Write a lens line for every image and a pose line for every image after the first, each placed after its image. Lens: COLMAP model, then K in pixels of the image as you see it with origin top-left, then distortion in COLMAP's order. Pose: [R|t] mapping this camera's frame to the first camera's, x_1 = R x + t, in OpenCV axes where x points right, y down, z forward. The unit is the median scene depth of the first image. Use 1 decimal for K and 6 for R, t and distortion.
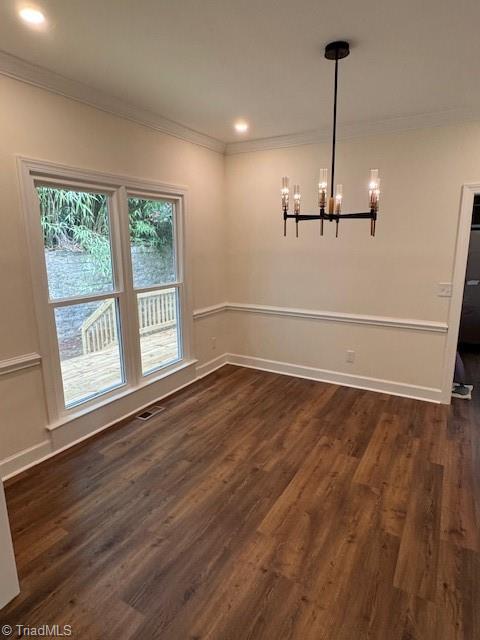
lens RADIAL K [[367.1, 0, 238.2], [0, 367.1, 320.4], [0, 0, 1]] dist [0.001993, 0.004756]
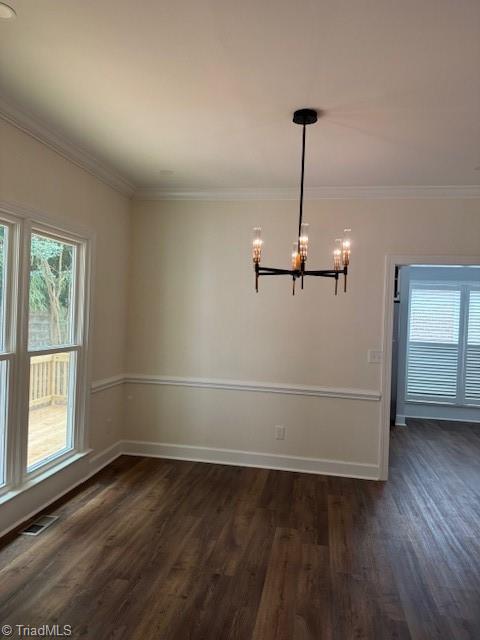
lens RADIAL K [[450.2, 0, 243.6], [0, 450.2, 322.3], [0, 0, 1]] dist [0.040125, -0.025319]
pose [[0.945451, 0.032054, 0.324184, -0.173198], [0.026982, 0.984023, -0.175985, 0.032587], [-0.324646, 0.175133, 0.929480, -0.016794]]
